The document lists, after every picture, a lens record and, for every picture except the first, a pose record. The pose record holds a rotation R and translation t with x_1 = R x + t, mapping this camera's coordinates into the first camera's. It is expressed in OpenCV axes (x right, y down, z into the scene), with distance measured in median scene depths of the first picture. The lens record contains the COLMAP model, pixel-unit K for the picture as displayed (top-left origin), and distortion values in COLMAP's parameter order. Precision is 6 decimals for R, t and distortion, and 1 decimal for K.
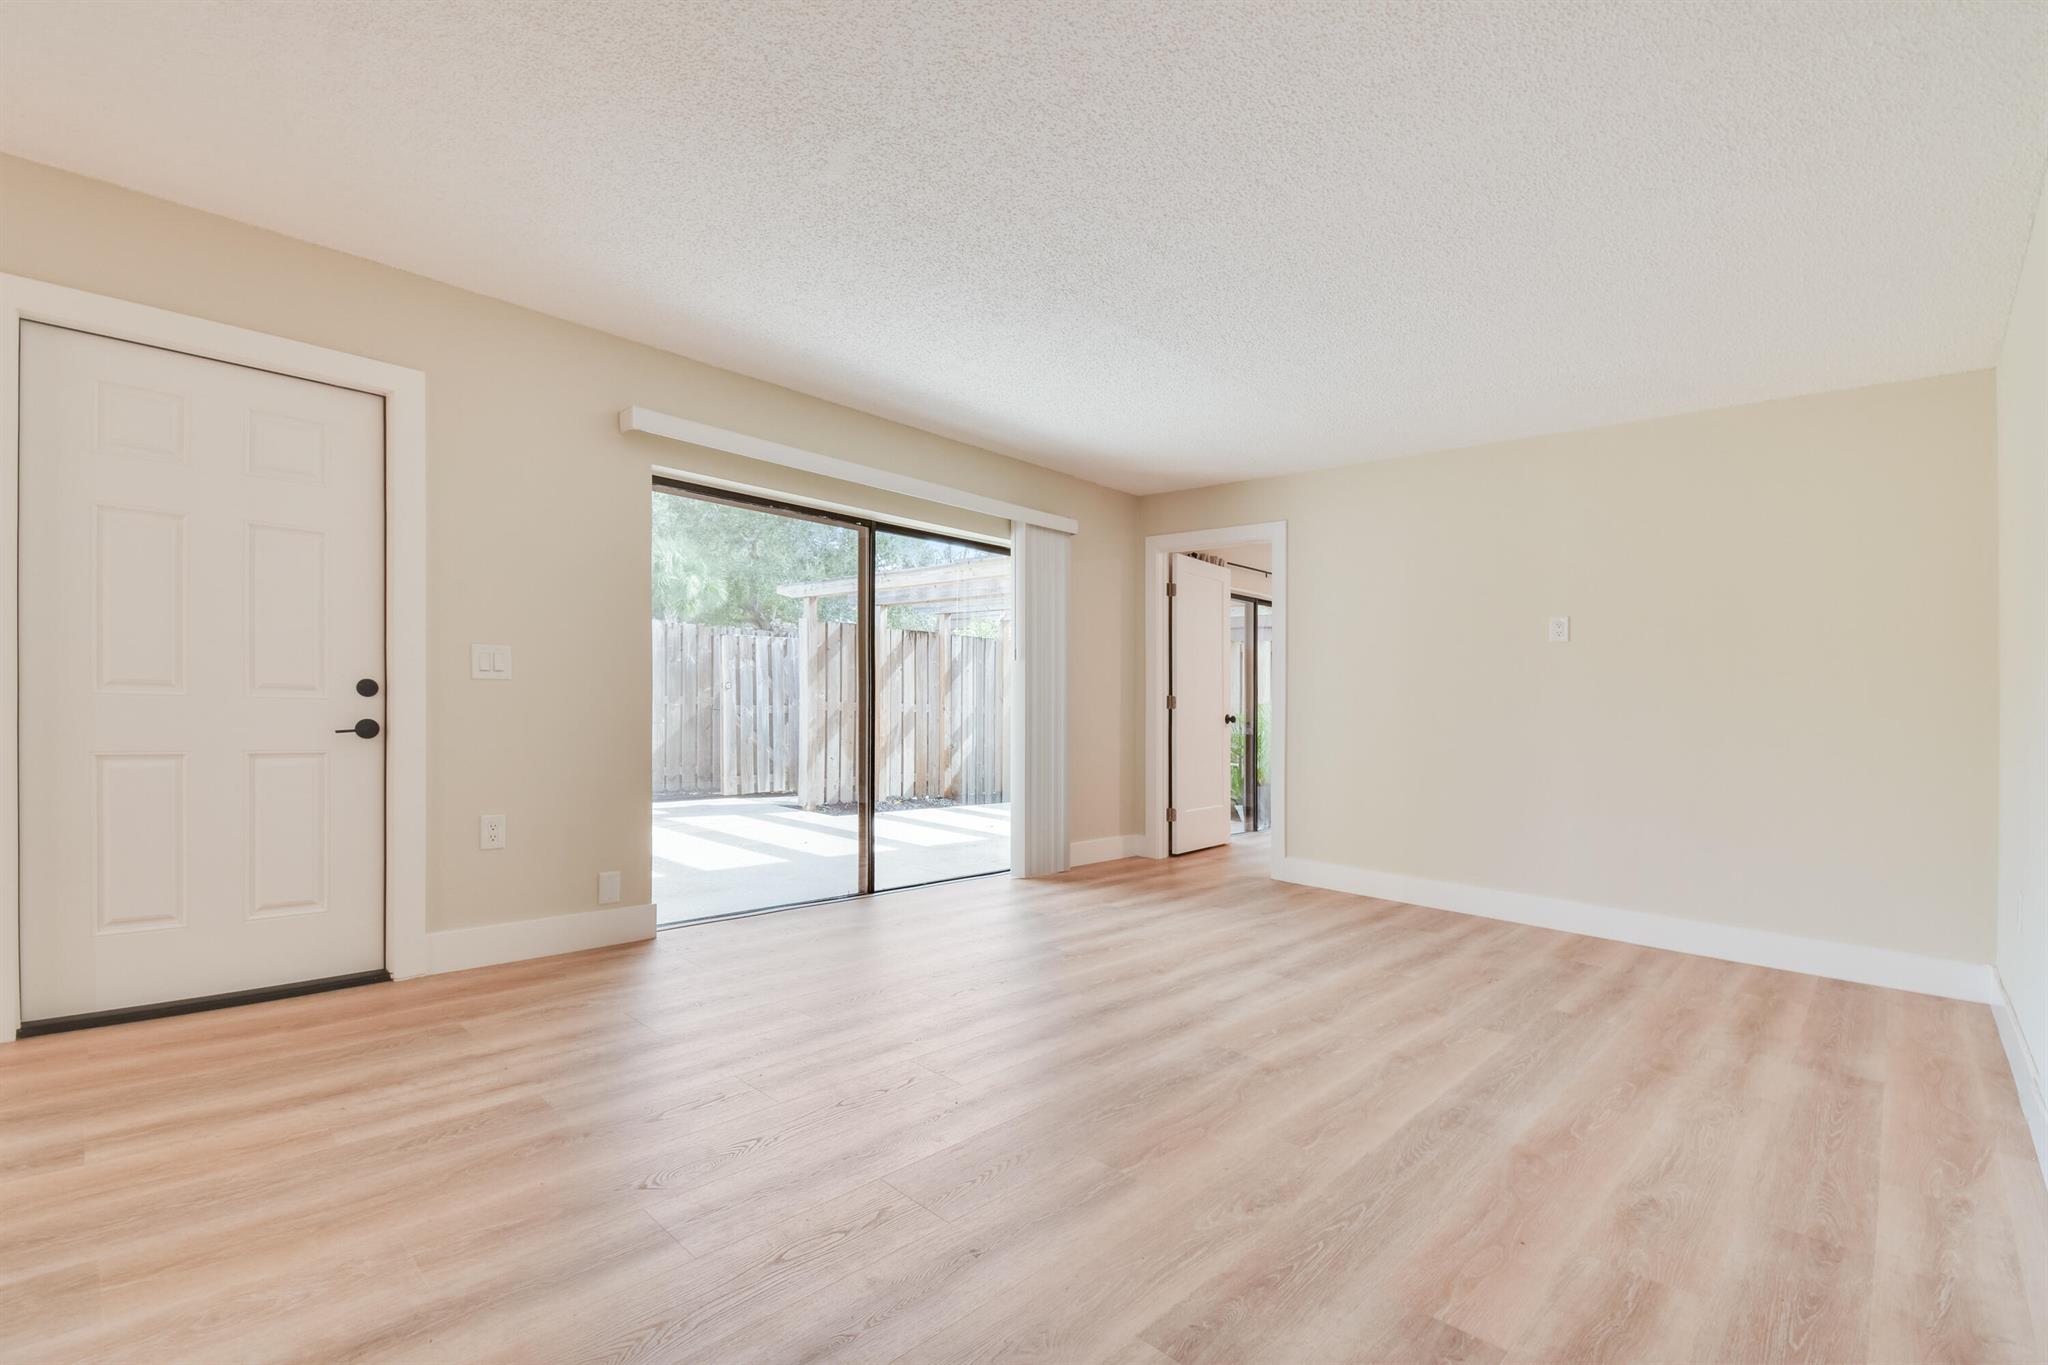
lens RADIAL K [[932.7, 0, 1026.2], [0, 932.7, 667.4], [0, 0, 1]] dist [0.019440, -0.019441]
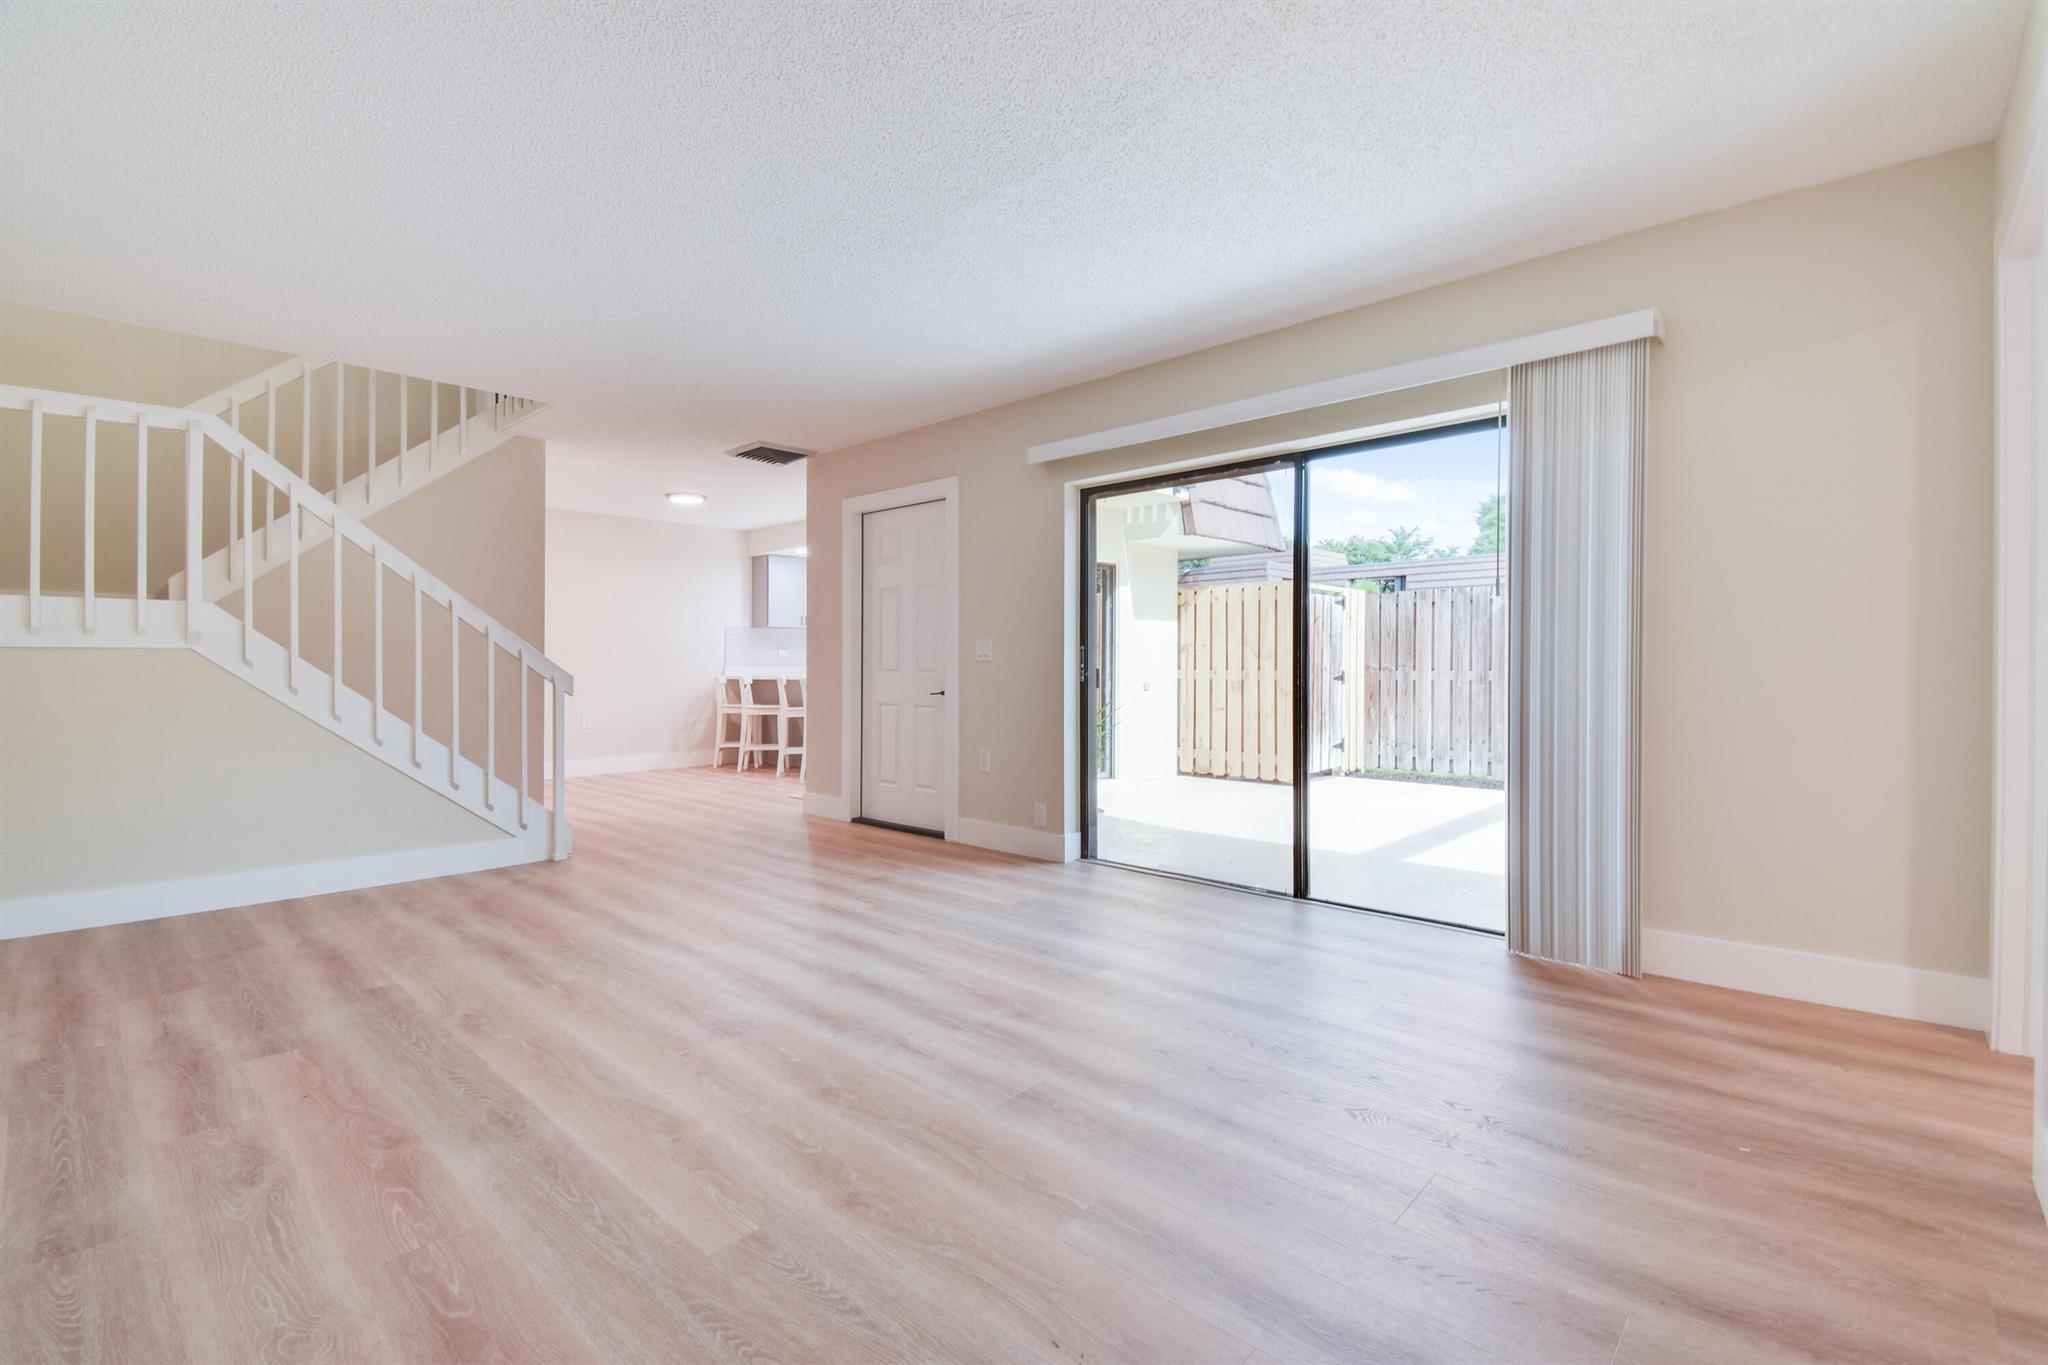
lens RADIAL K [[898.7, 0, 994.5], [0, 898.7, 677.9], [0, 0, 1]] dist [0.000642, -0.010198]
pose [[-0.001573, -0.016448, -0.999863, 1.134434], [0.044213, 0.998886, -0.016501, 0.079204], [0.999021, -0.044233, -0.000844, 1.277414]]
